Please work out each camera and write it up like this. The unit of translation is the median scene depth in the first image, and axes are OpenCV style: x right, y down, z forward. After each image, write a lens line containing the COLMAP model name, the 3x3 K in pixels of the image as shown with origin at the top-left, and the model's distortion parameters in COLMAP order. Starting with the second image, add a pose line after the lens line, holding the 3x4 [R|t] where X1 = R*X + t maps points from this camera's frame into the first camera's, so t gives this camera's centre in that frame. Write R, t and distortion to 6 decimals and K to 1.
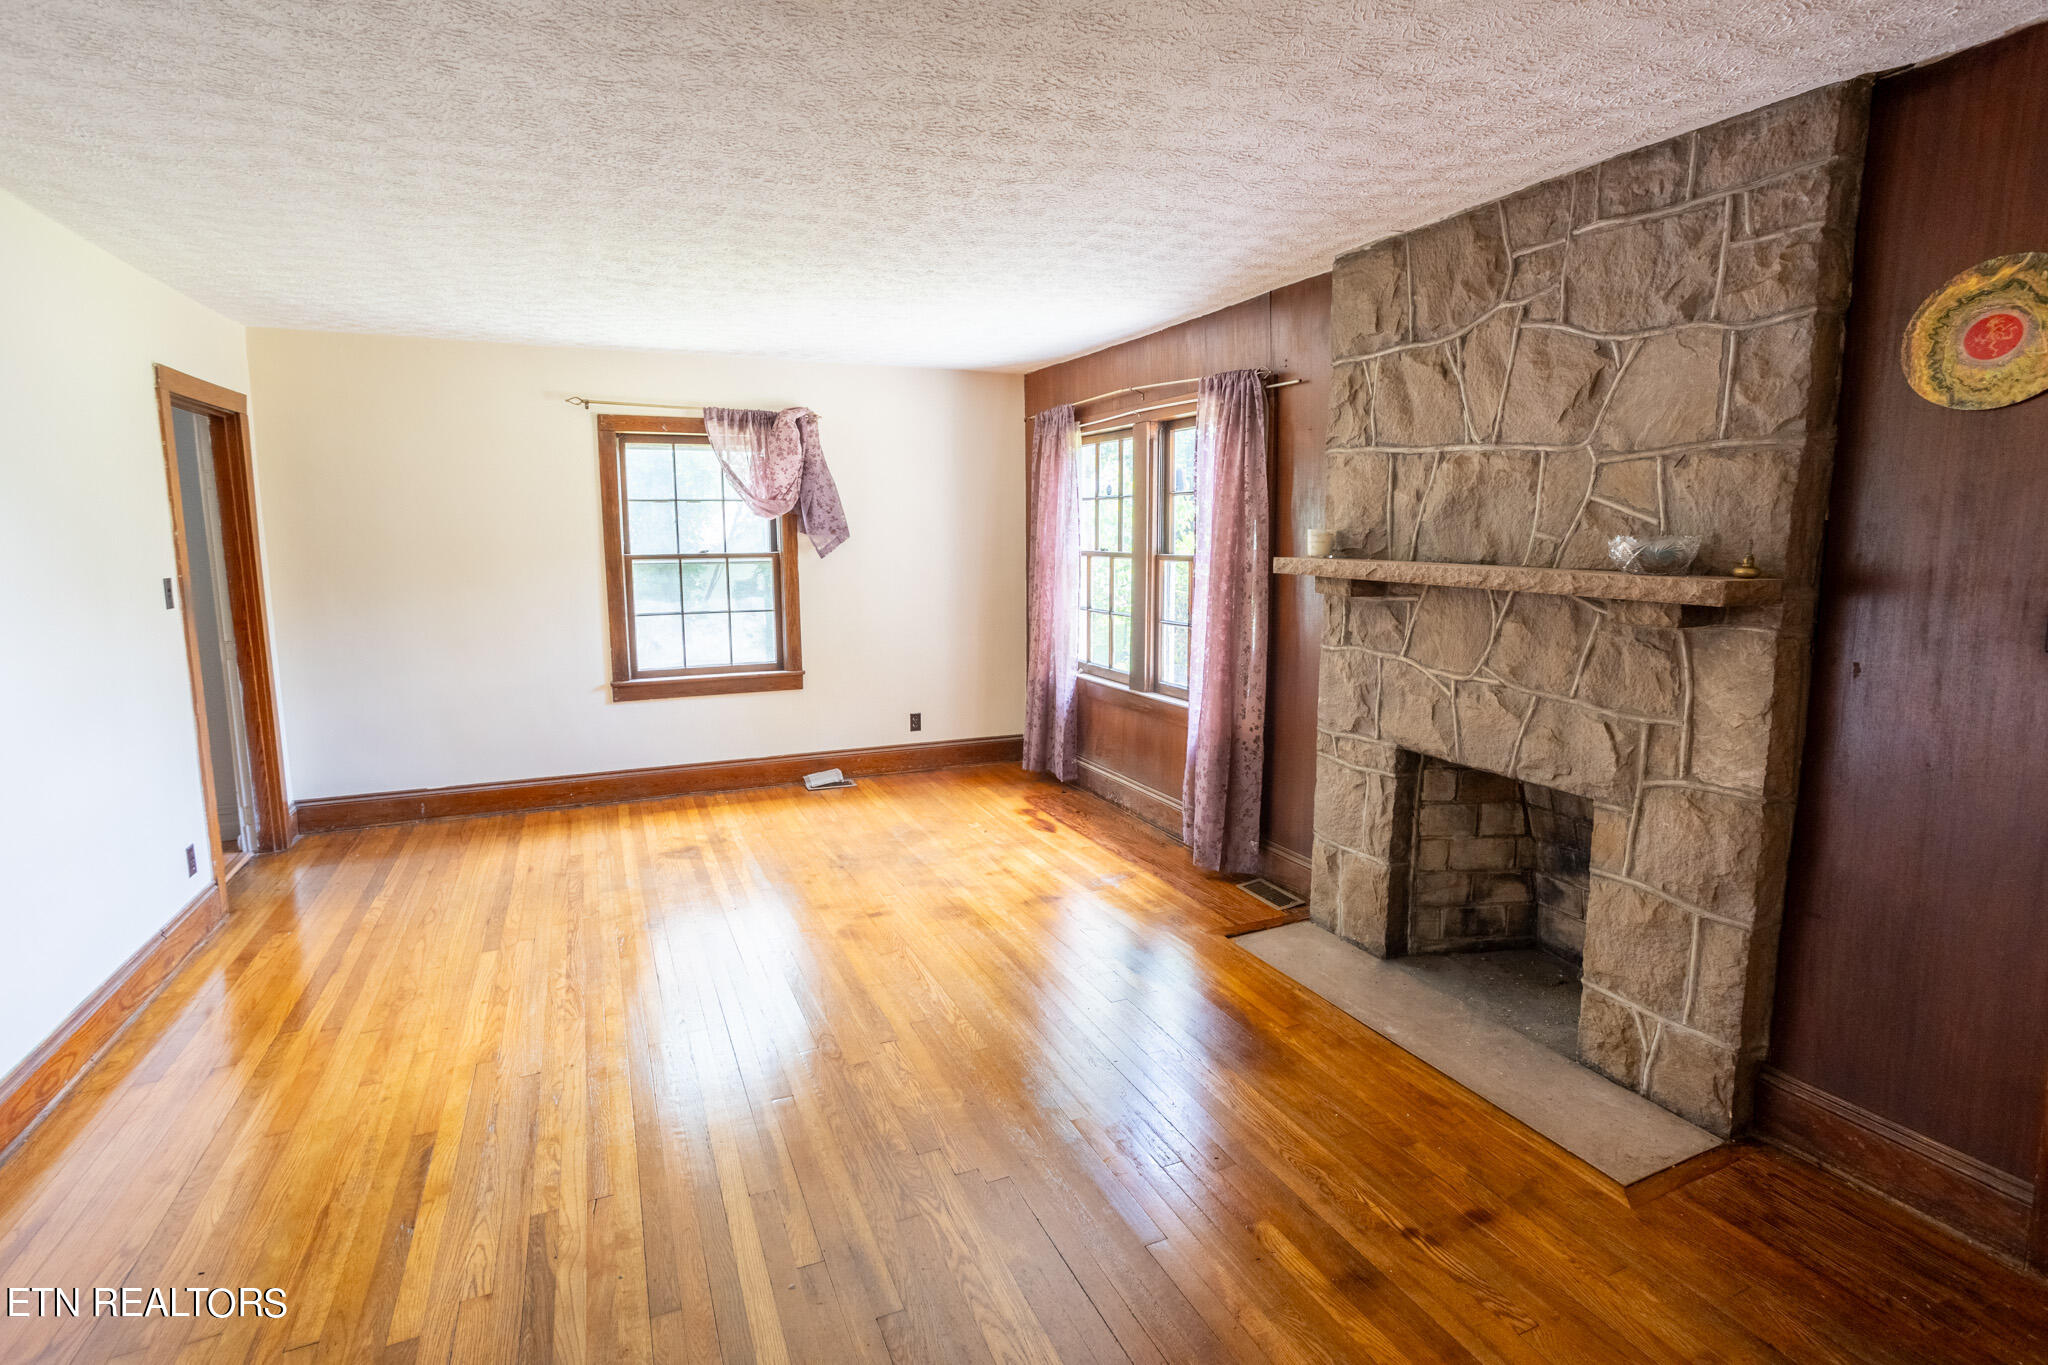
lens RADIAL K [[985.7, 0, 1028.4], [0, 985.7, 677.3], [0, 0, 1]] dist [-0.025837, 0.010053]
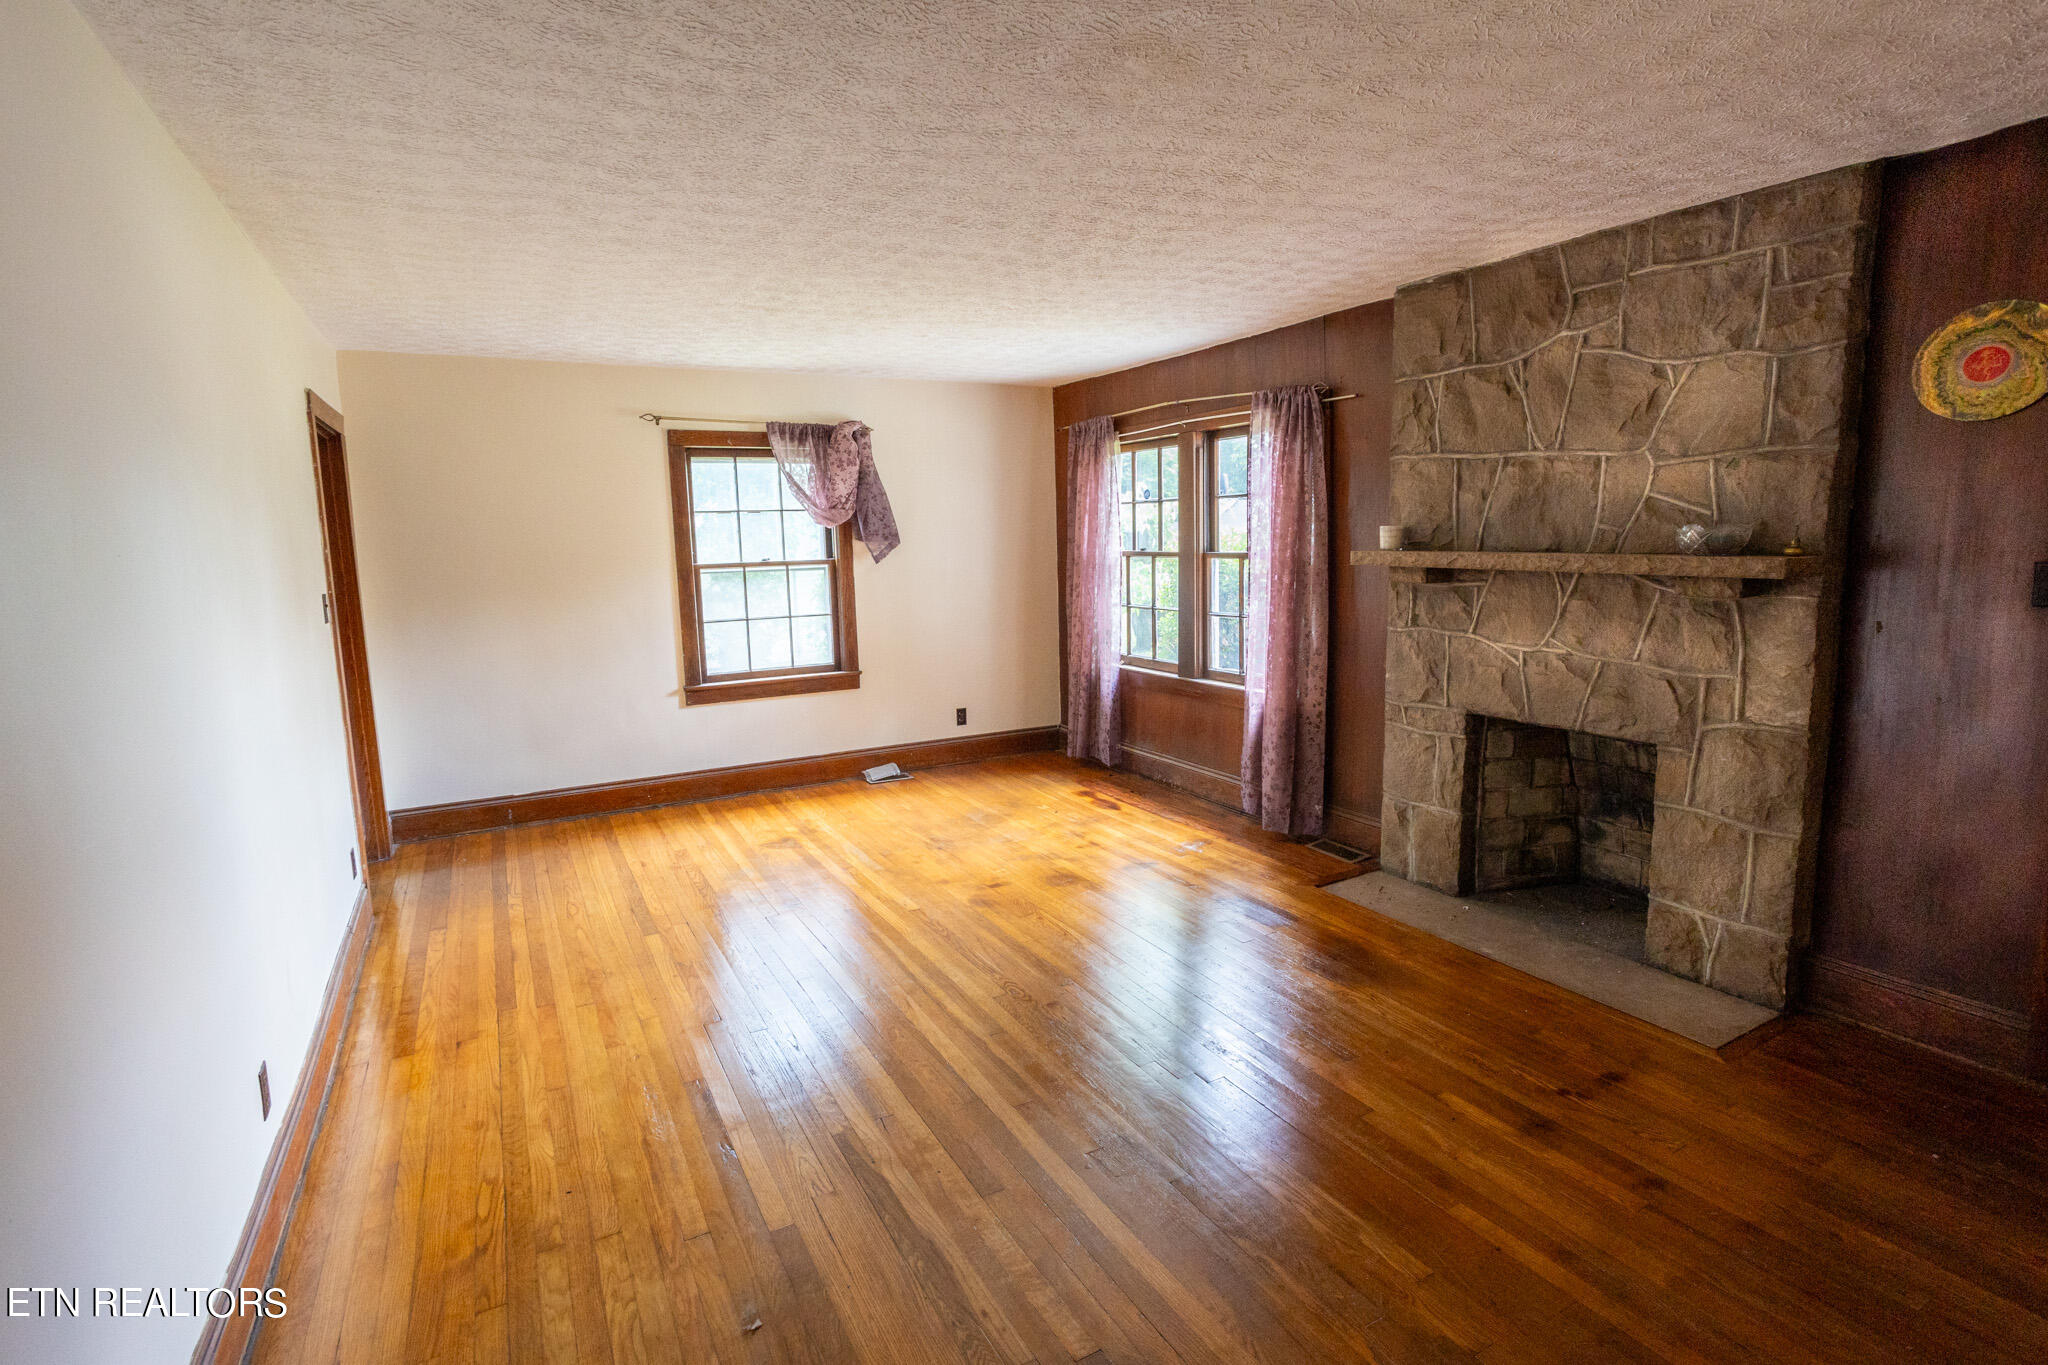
lens RADIAL K [[985.7, 0, 1021.1], [0, 985.7, 687.8], [0, 0, 1]] dist [-0.025837, 0.010053]
pose [[0.996241, -0.033219, 0.079997, -0.264320], [0.032824, 0.999442, 0.006252, 0.019502], [-0.080160, -0.003603, 0.996776, -0.122634]]
